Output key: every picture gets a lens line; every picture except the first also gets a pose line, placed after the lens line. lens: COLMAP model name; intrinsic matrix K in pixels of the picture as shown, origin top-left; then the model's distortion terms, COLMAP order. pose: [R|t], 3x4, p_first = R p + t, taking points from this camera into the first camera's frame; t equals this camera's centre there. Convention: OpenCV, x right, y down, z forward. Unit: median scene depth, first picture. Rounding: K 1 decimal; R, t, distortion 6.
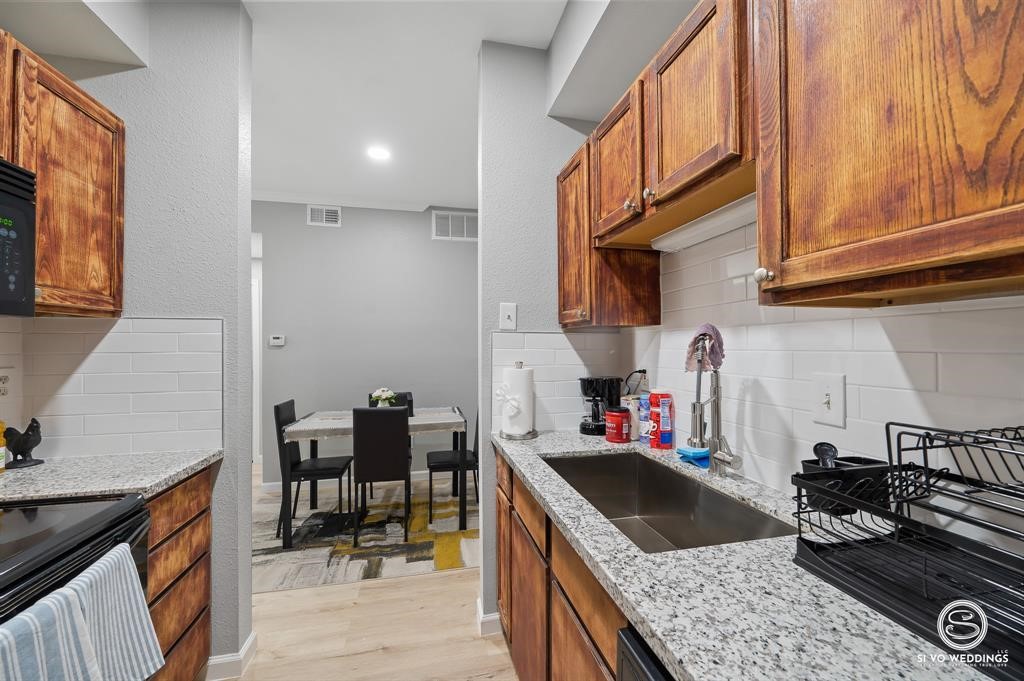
lens RADIAL K [[406.1, 0, 513.3], [0, 406.1, 338.9], [0, 0, 1]] dist [-0.002530, 0.000575]
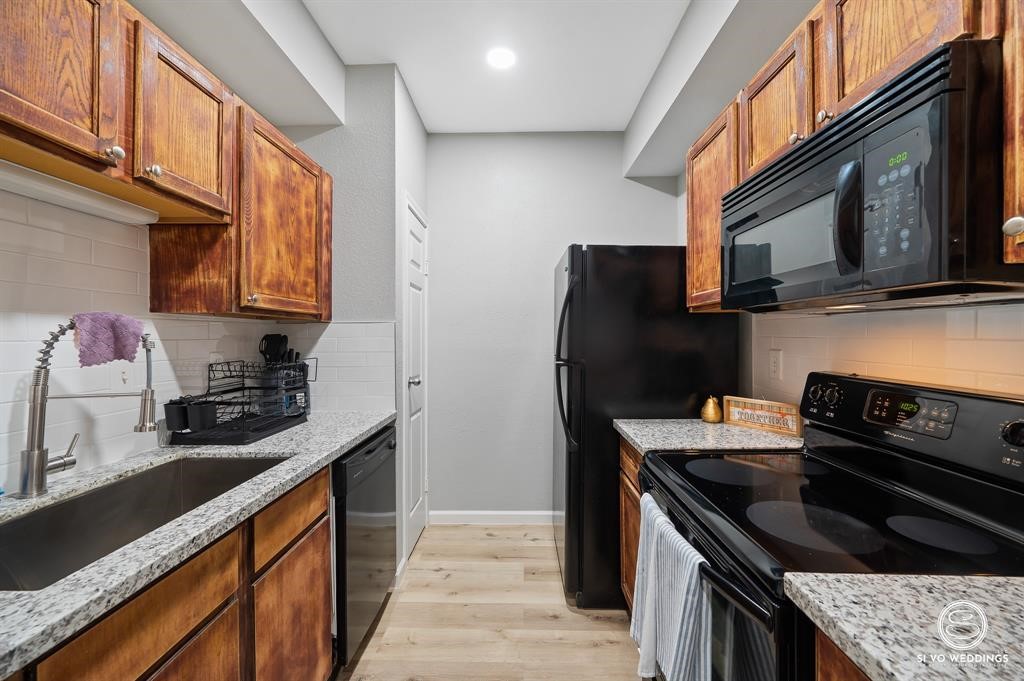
lens RADIAL K [[406.1, 0, 515.7], [0, 406.1, 336.7], [0, 0, 1]] dist [-0.002530, 0.000575]
pose [[-0.971470, 0.007026, 0.237057, -0.773144], [0.003362, 0.999869, -0.015855, 0.041863], [-0.237137, -0.014606, -0.971366, 1.917232]]
